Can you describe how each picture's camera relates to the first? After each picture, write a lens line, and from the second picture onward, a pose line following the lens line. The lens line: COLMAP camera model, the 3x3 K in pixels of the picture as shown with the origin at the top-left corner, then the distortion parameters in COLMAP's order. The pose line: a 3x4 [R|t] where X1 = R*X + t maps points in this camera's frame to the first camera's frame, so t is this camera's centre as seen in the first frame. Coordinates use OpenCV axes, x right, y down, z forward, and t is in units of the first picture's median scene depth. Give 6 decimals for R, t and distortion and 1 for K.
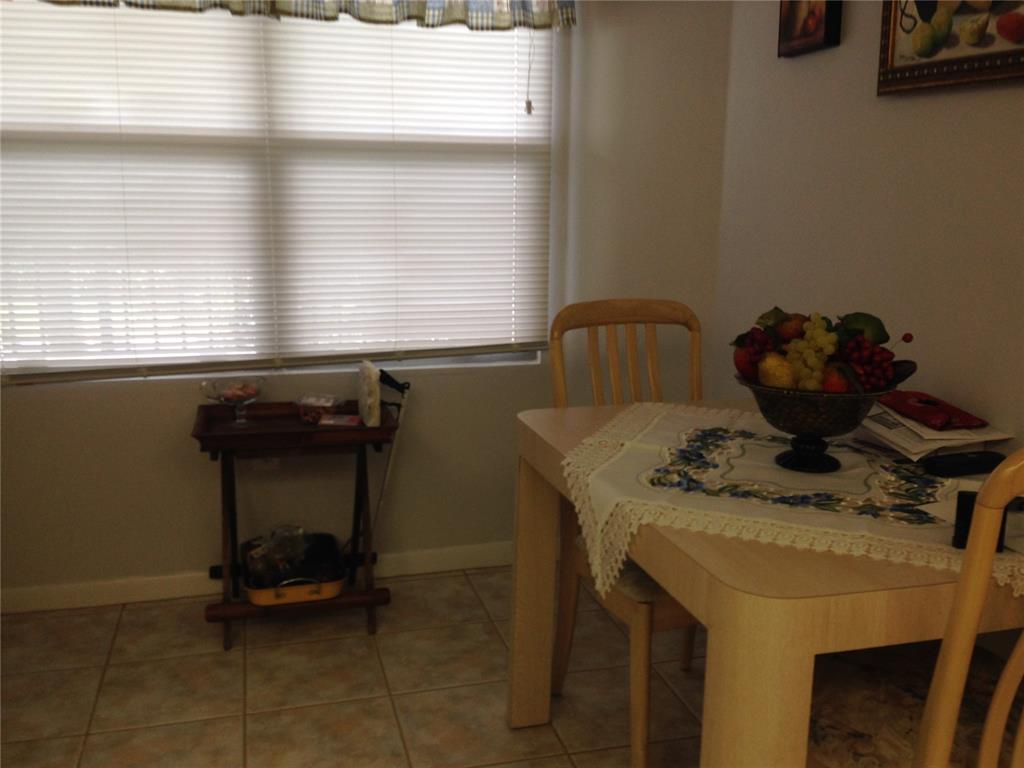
lens RADIAL K [[982.6, 0, 505.3], [0, 982.6, 380.4], [0, 0, 1]] dist [0.071581, 0.000000]
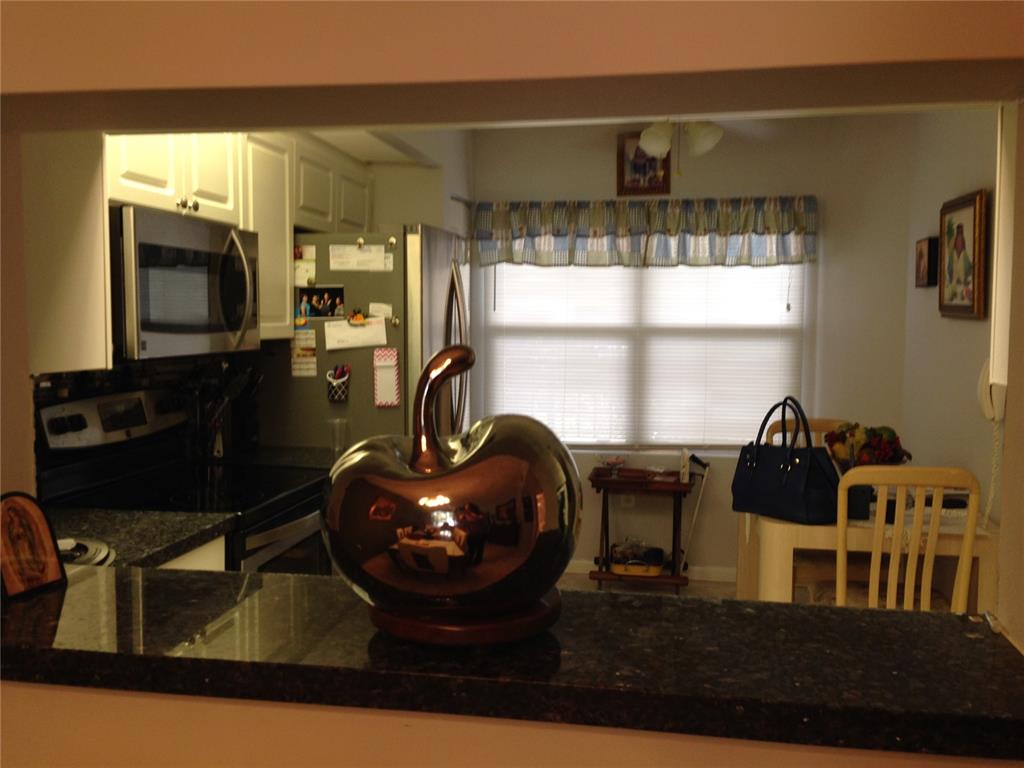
lens RADIAL K [[982.6, 0, 510.0], [0, 982.6, 384.1], [0, 0, 1]] dist [0.071581, 0.000000]
pose [[0.913602, 0.028822, -0.405587, 0.292994], [-0.078404, 0.991253, -0.106166, 0.079279], [0.398979, 0.128793, 0.907870, -0.764728]]
